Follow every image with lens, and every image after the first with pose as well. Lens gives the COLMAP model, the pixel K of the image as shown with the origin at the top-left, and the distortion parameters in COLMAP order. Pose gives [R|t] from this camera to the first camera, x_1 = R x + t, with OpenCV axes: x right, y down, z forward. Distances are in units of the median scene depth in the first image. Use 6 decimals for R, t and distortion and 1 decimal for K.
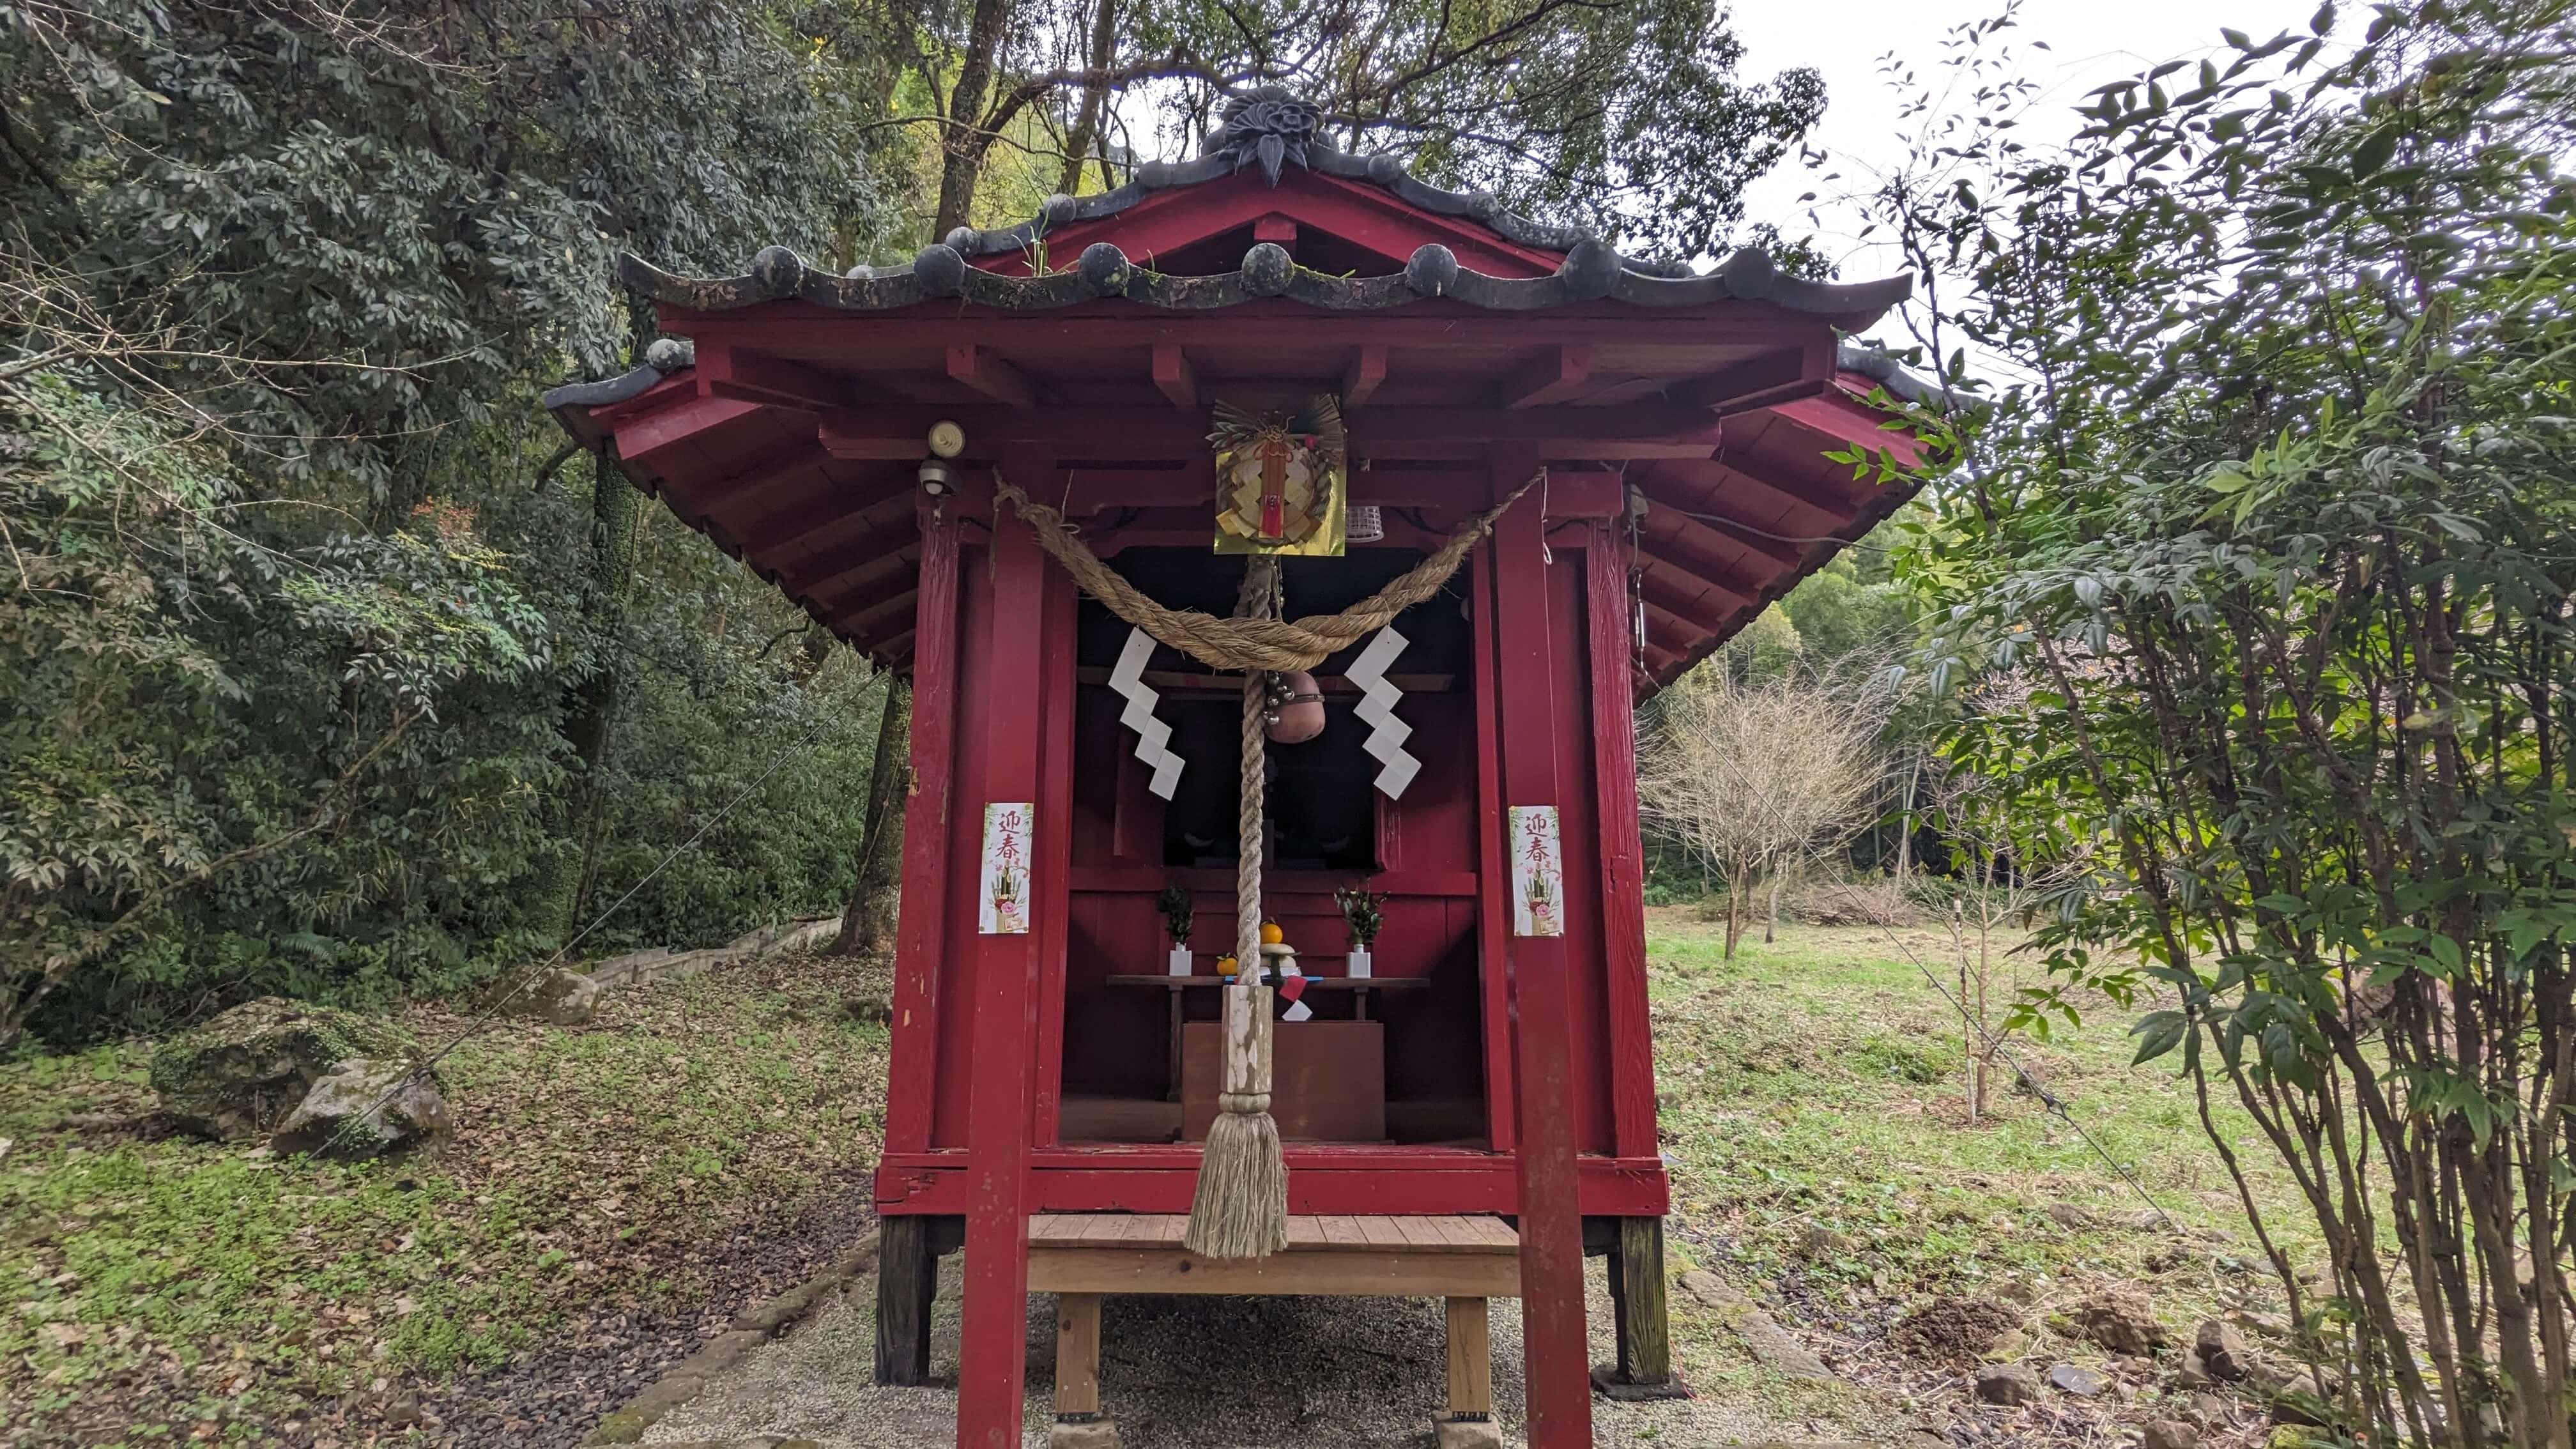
lens RADIAL K [[1256.8, 0, 1276.8], [0, 1256.8, 725.3], [0, 0, 1]] dist [0.001018, 0.000521]
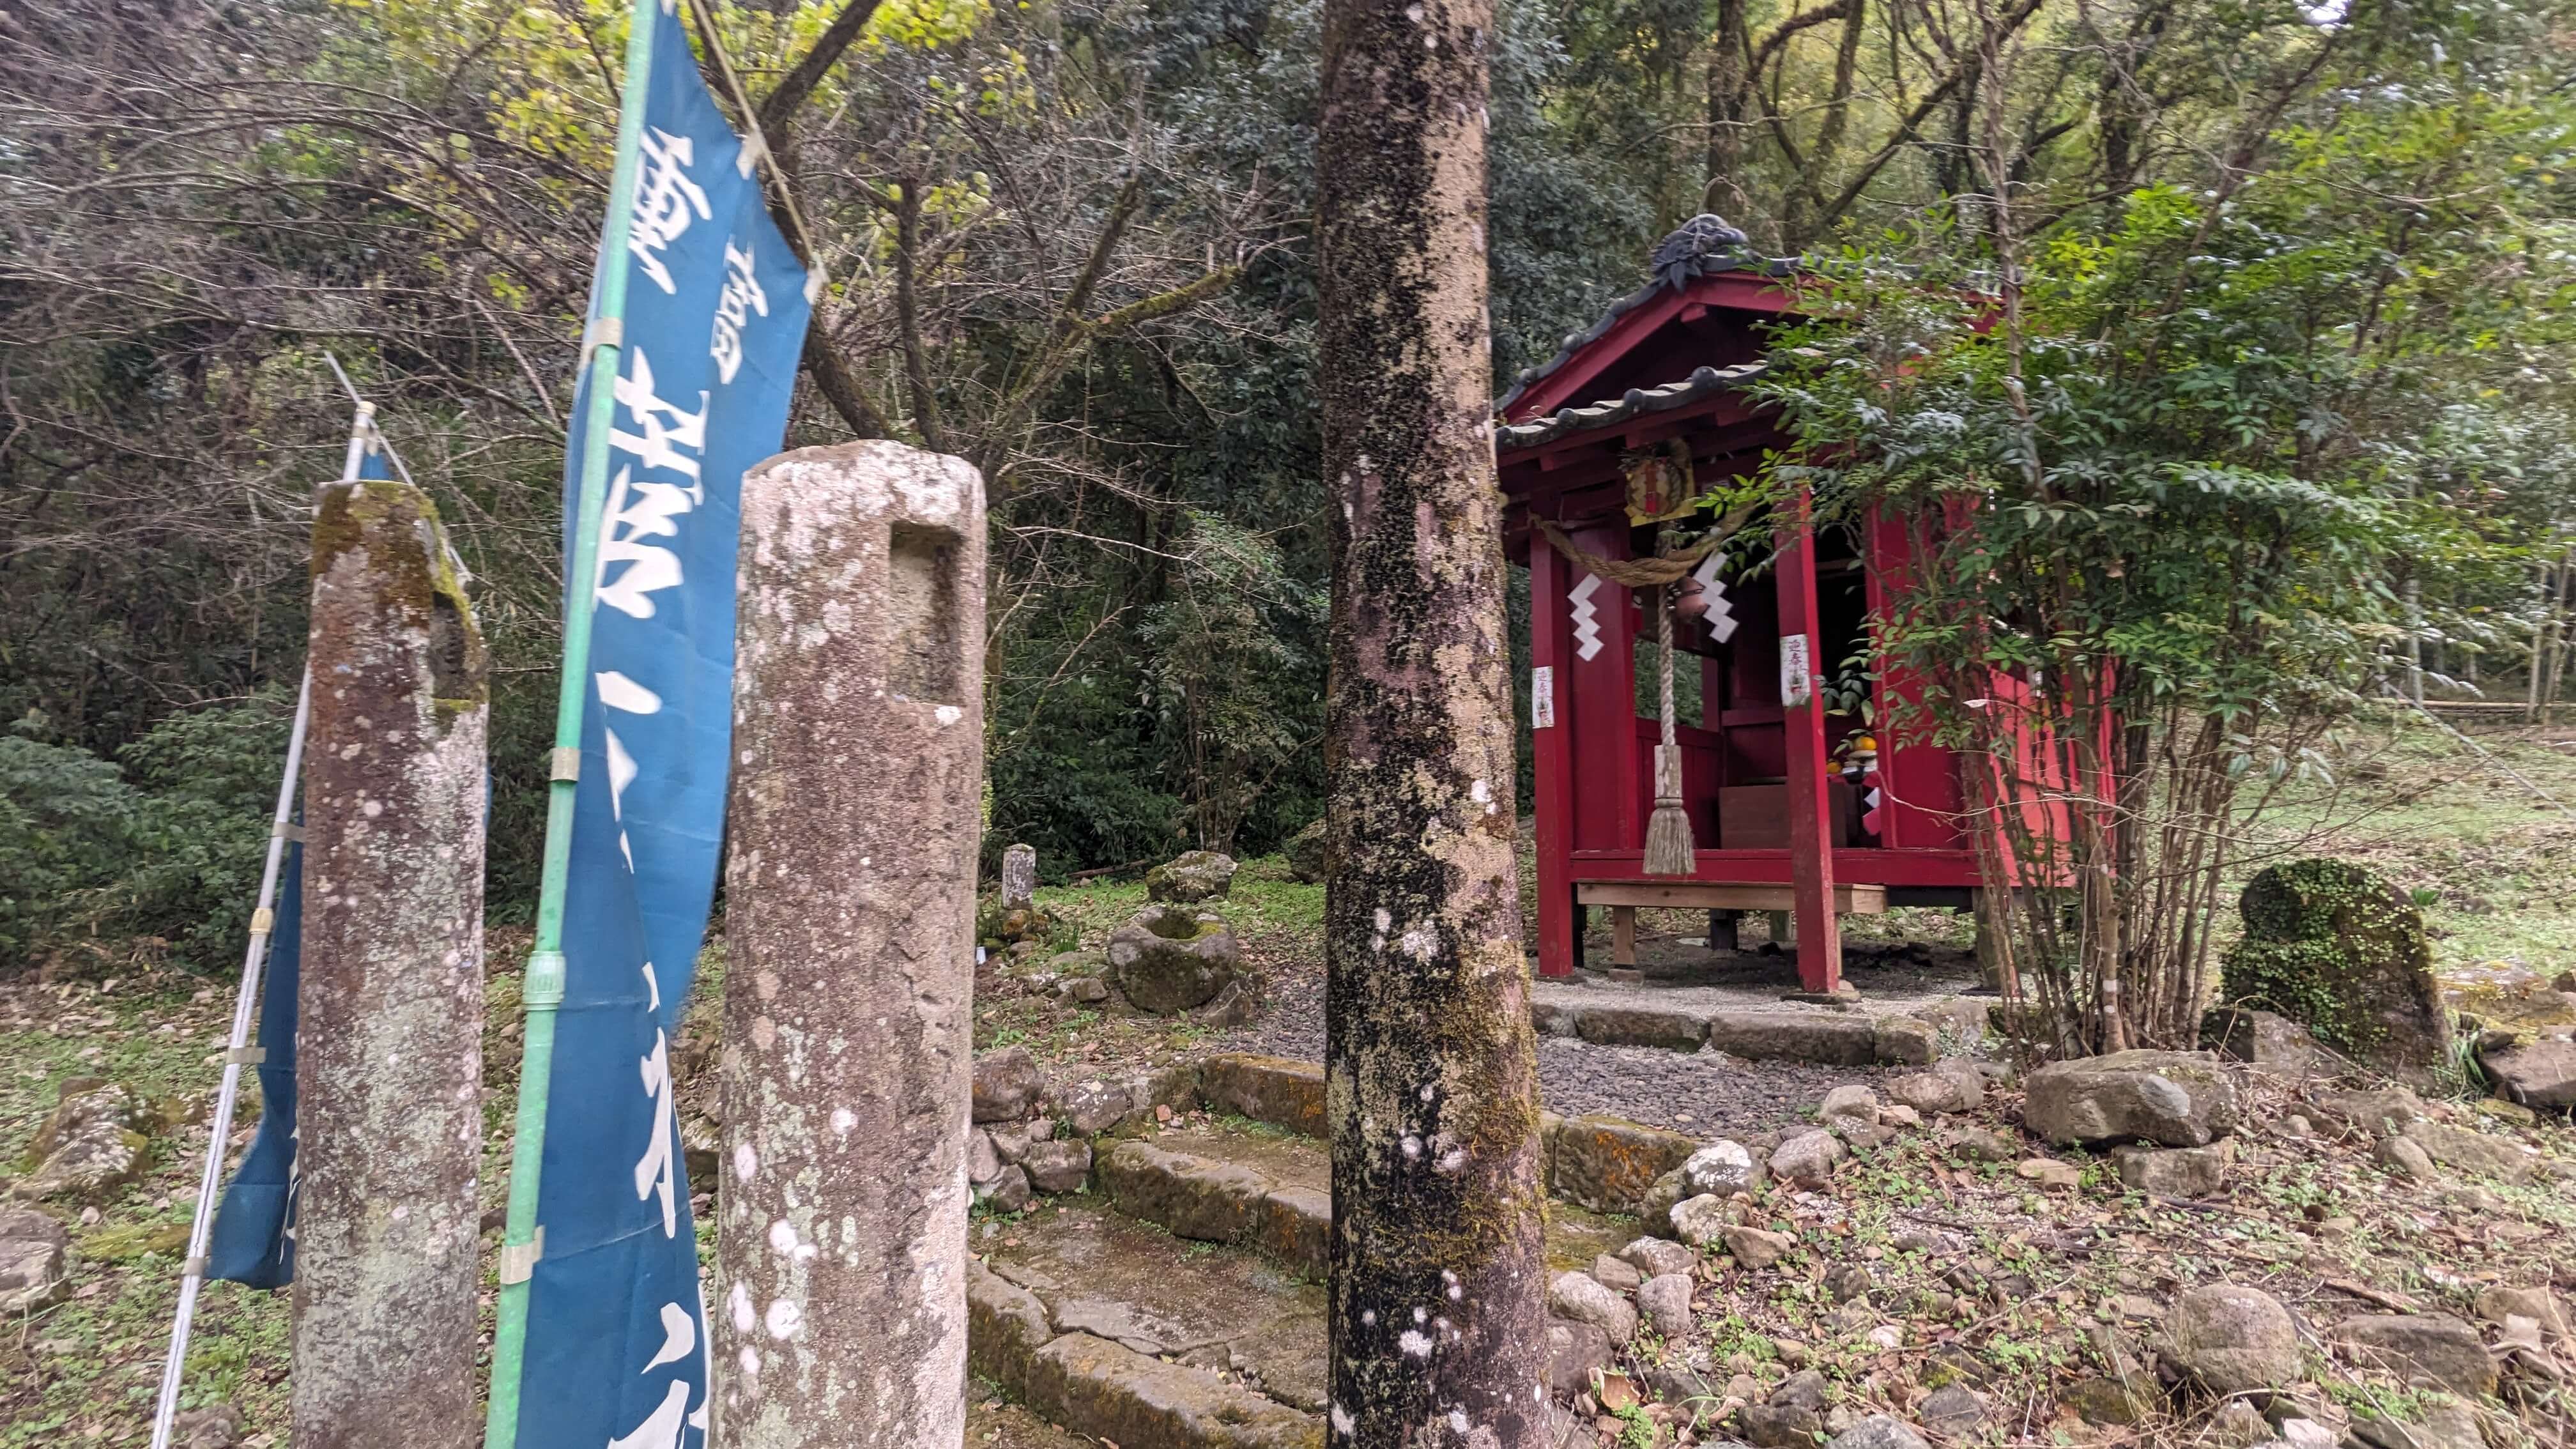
lens RADIAL K [[1251.6, 0, 1270.1], [0, 1251.6, 711.4], [0, 0, 1]] dist [-0.007439, -0.000386]
pose [[0.724755, -0.089053, -0.683228, 0.593948], [0.129339, 0.991568, 0.007958, 0.040128], [0.676758, -0.094136, 0.730162, -0.571710]]
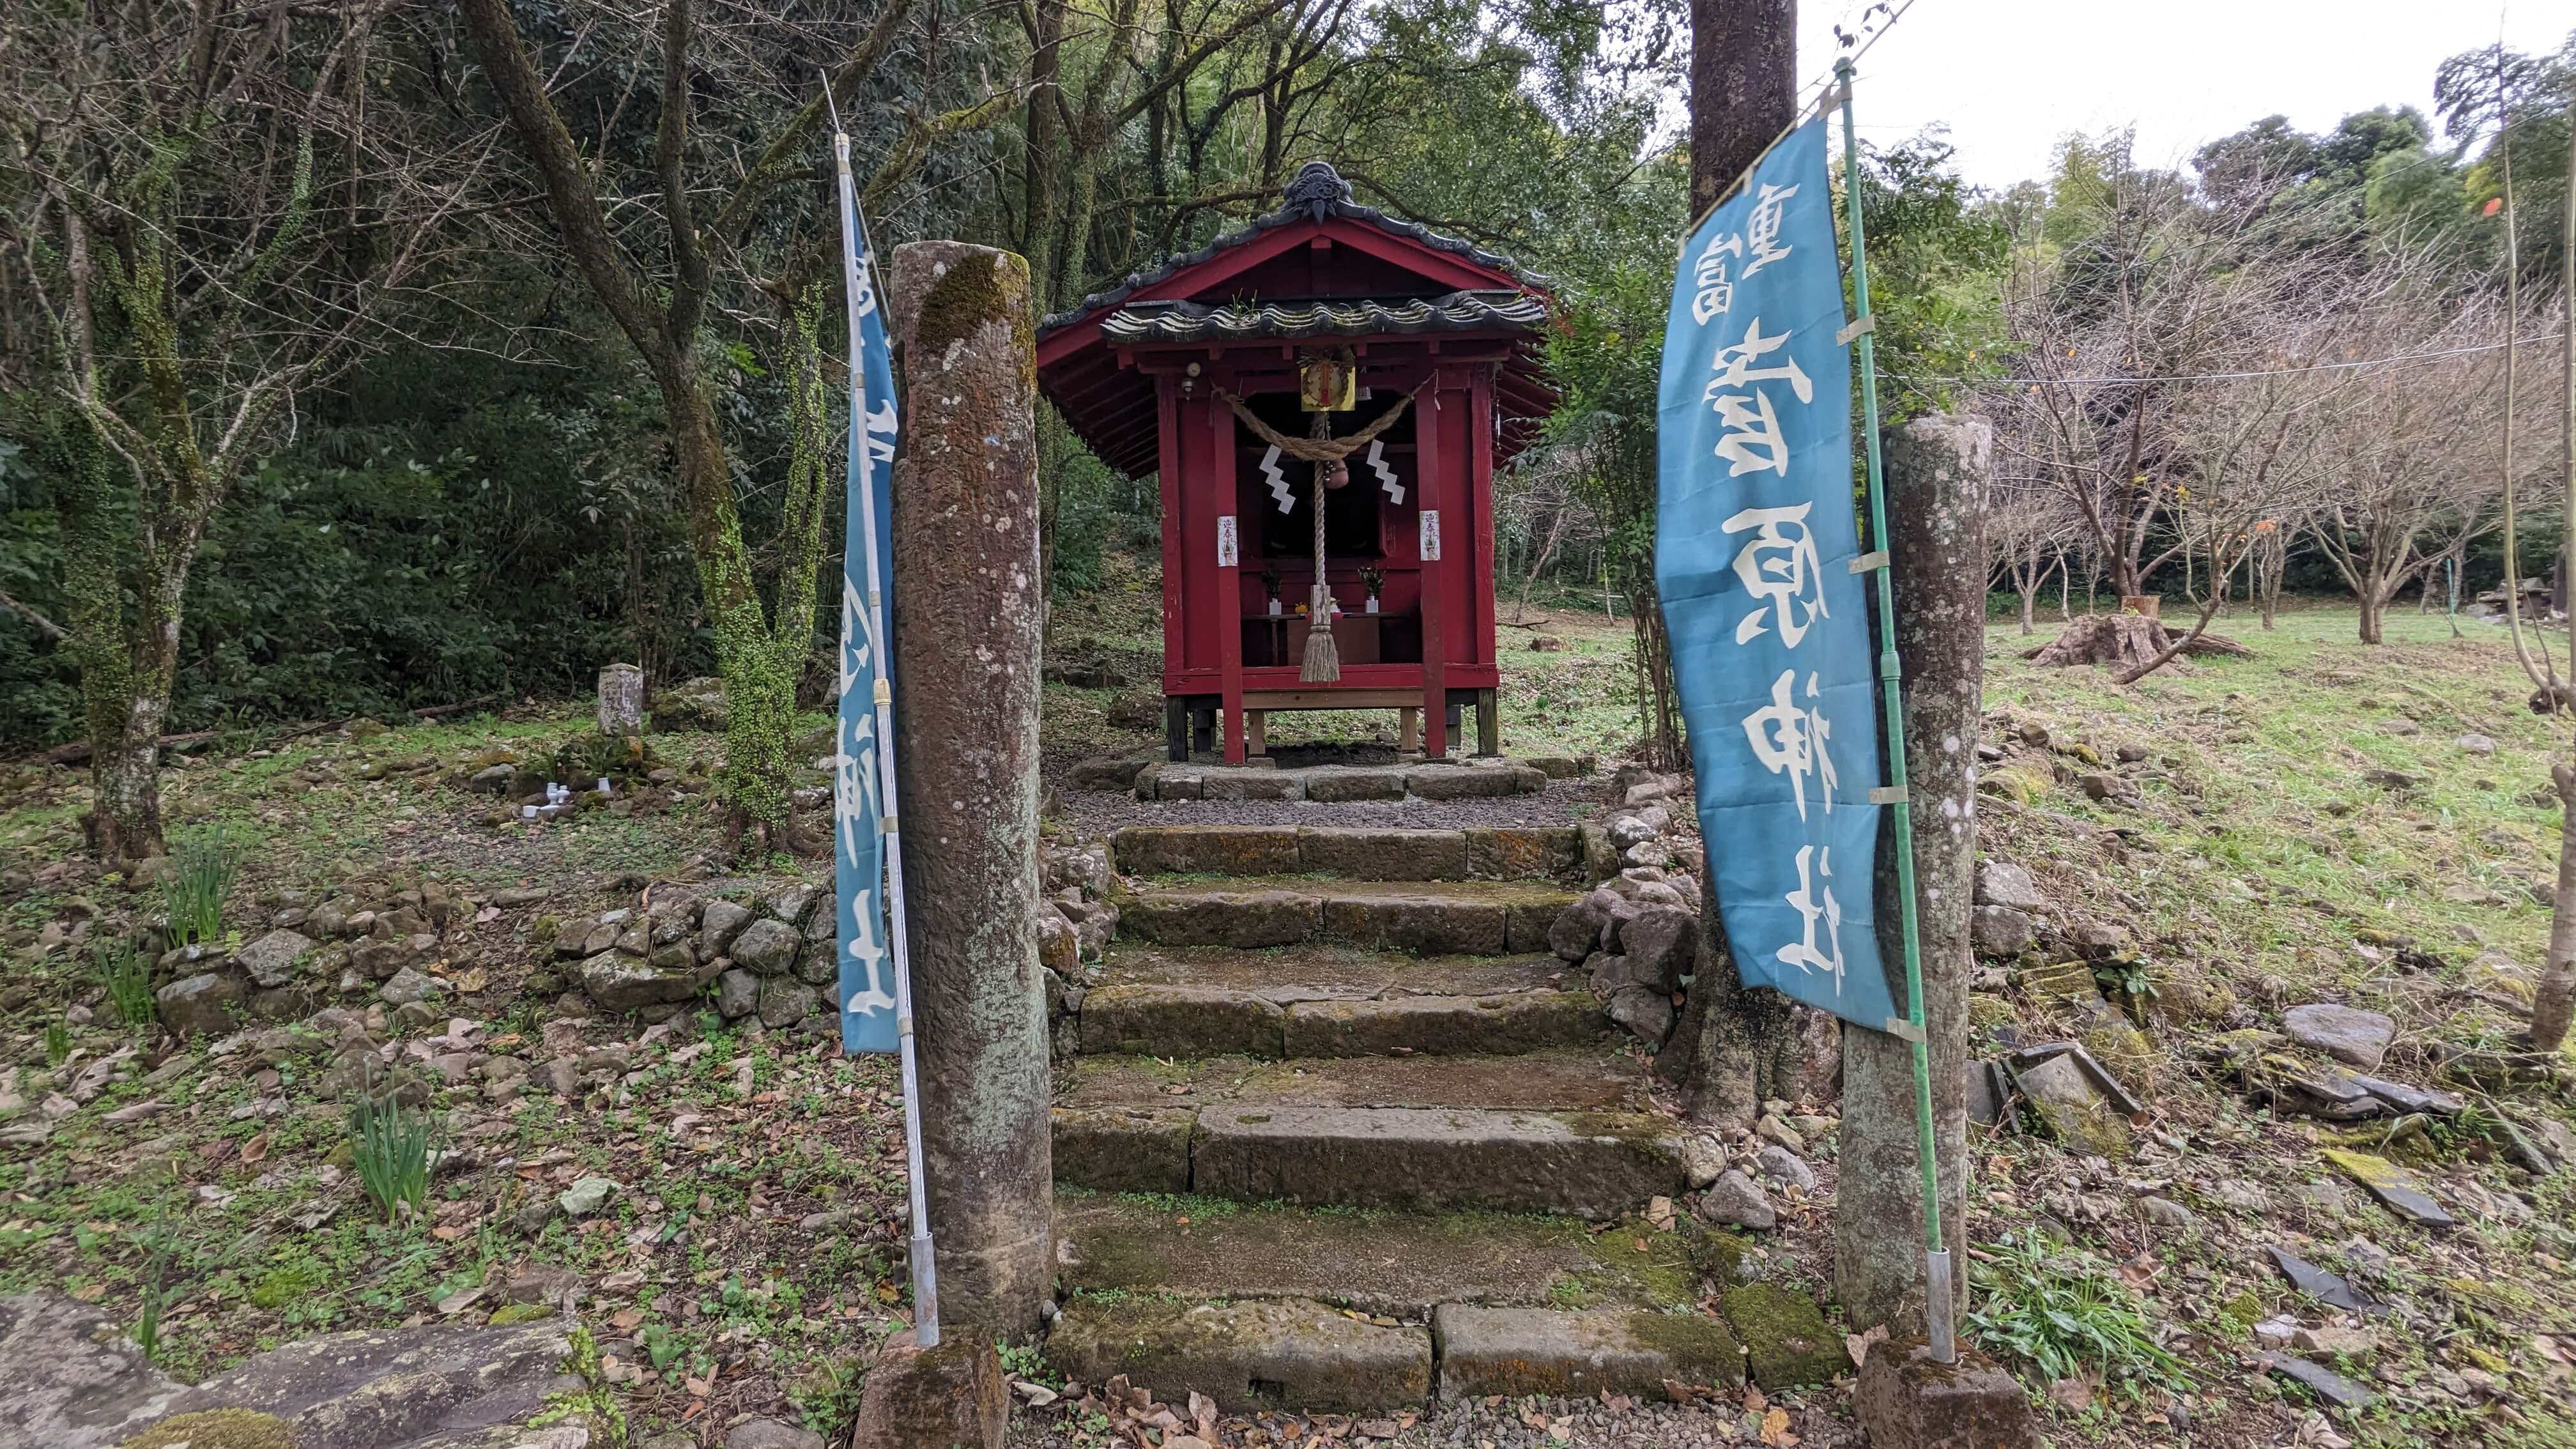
lens RADIAL K [[1256.8, 0, 1276.8], [0, 1256.8, 725.3], [0, 0, 1]] dist [0.001018, 0.000521]
pose [[0.999114, -0.025661, -0.033372, -0.023280], [0.031795, 0.979543, 0.198706, -0.018583], [0.027591, -0.199591, 0.979491, -1.090609]]
